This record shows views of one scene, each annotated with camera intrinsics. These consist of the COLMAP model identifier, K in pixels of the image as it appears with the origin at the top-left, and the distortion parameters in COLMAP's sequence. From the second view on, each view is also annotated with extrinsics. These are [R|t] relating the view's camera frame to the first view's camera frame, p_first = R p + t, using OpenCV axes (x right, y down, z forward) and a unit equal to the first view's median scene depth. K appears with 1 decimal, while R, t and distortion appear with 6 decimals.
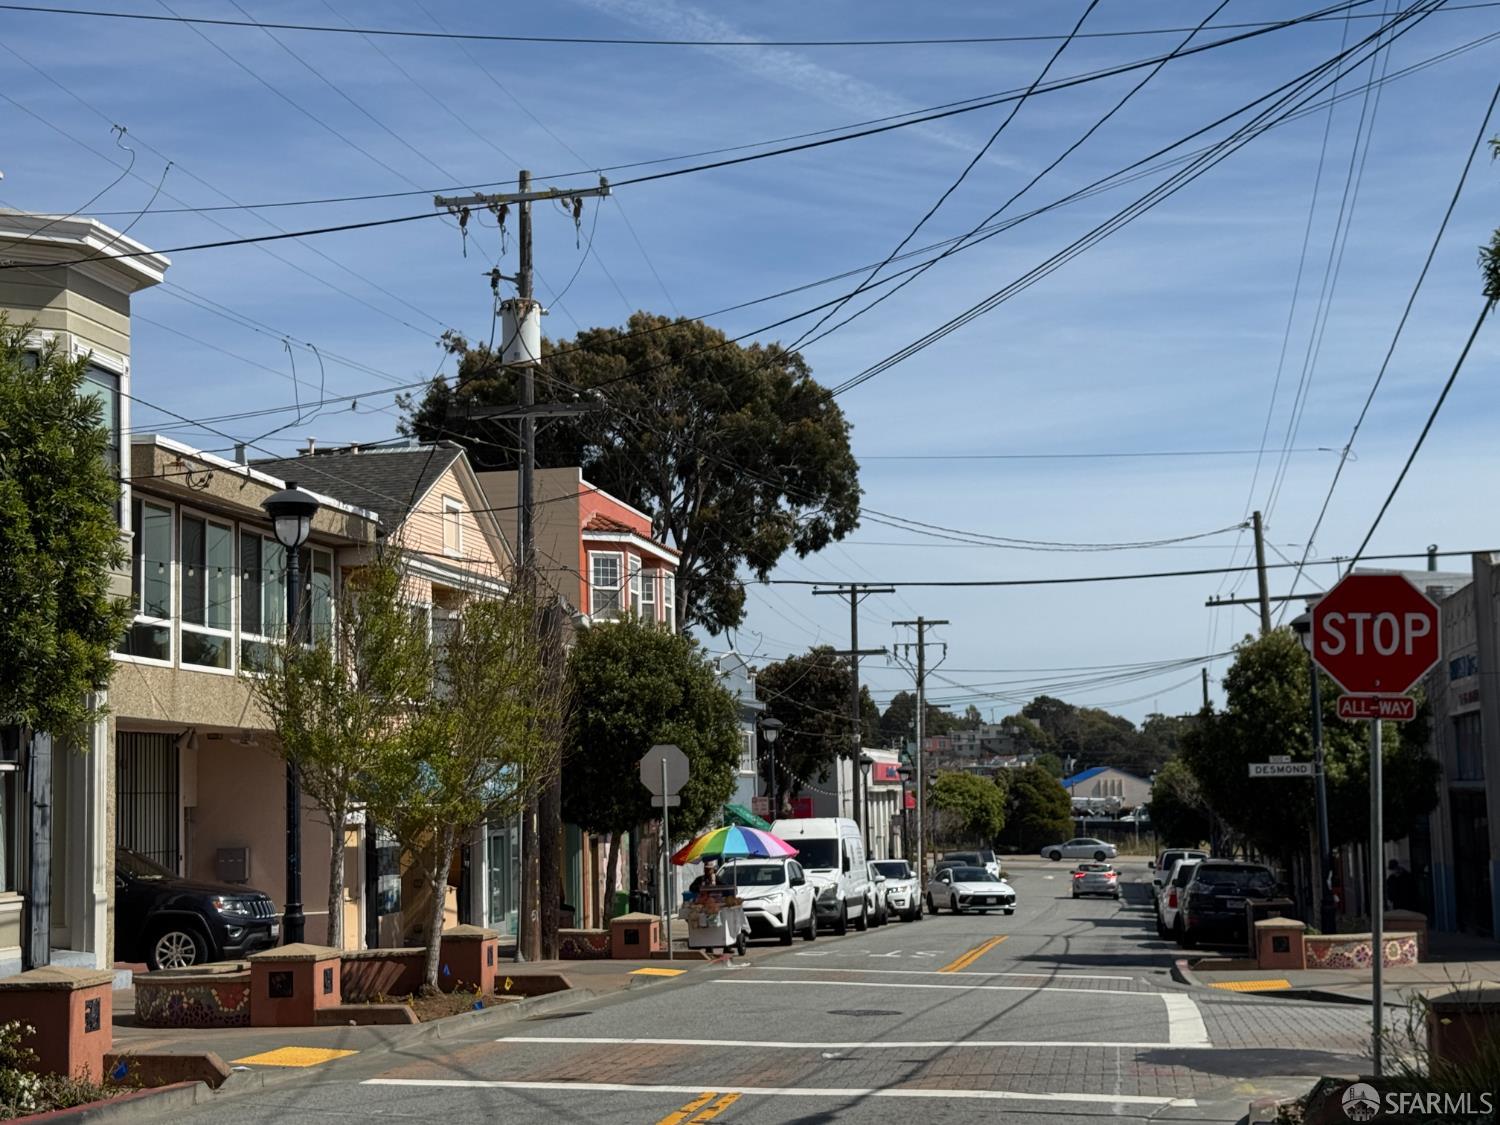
lens RADIAL K [[2184.2, 0, 745.6], [0, 2184.2, 572.6], [0, 0, 1]] dist [0.156107, -0.078505]
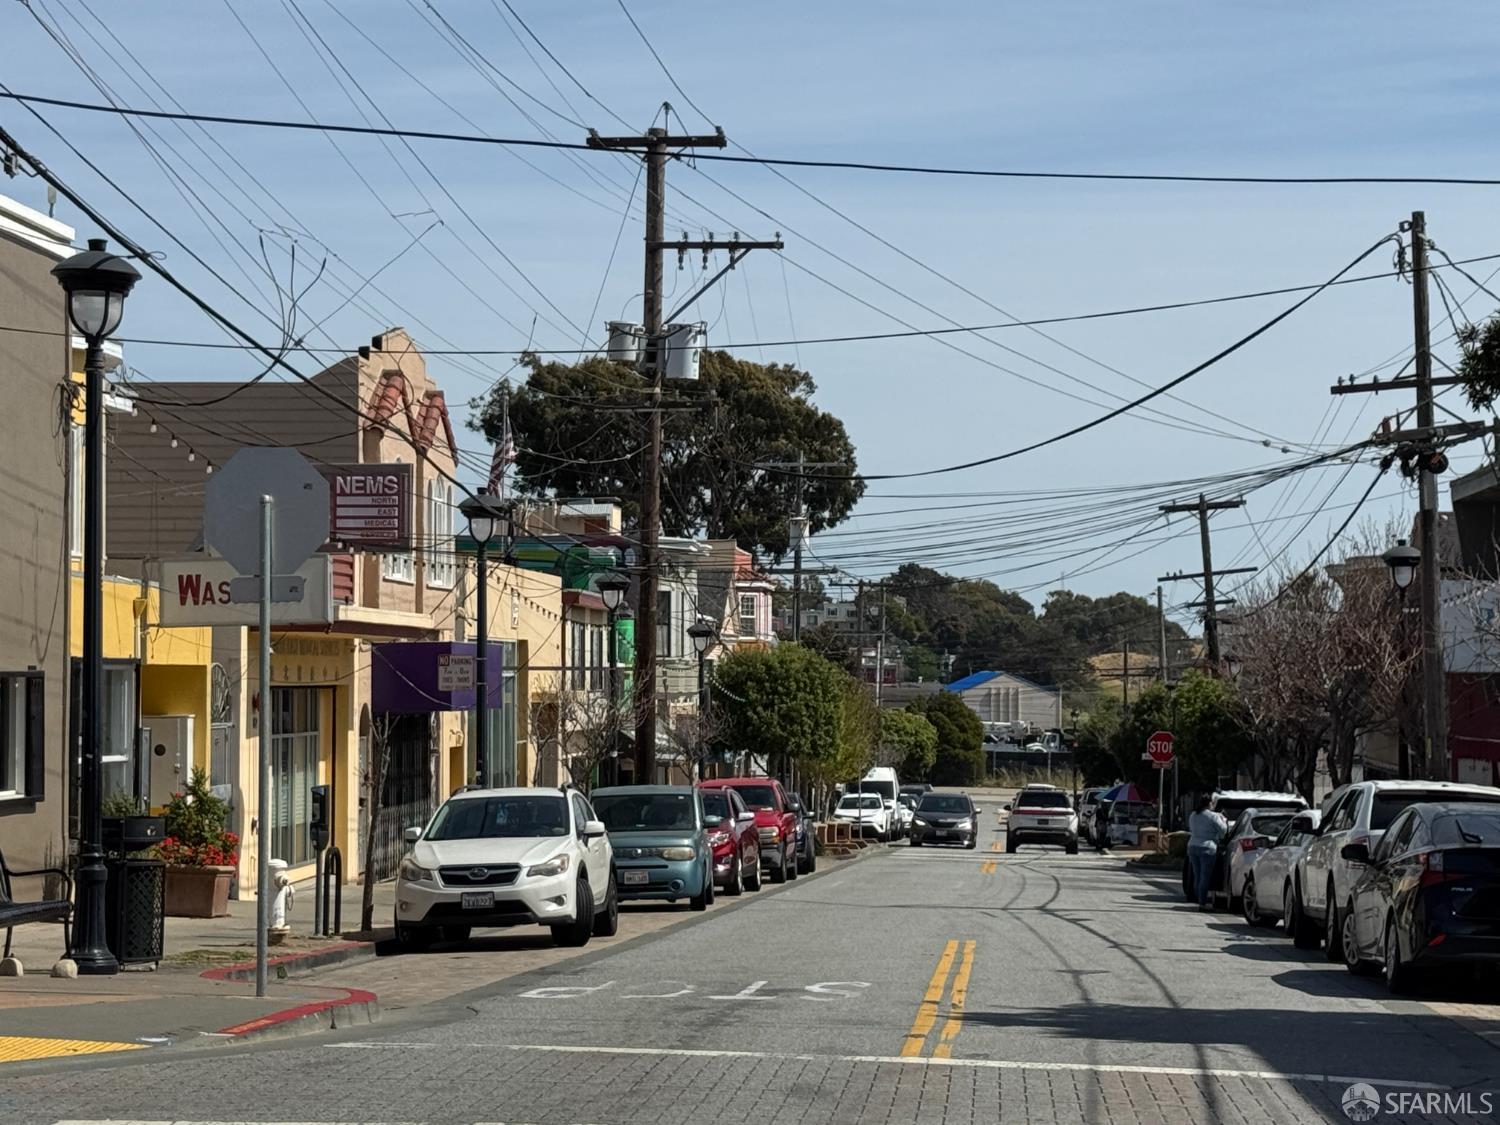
lens RADIAL K [[3402.9, 0, 750.0], [0, 3402.9, 562.5], [0, 0, 1]] dist [-0.050896, -0.080280]
pose [[0.995099, 0.029693, 0.094316, -0.384429], [-0.035891, 0.997258, 0.064713, -0.248223], [-0.092136, -0.067781, 0.993437, -1.842843]]
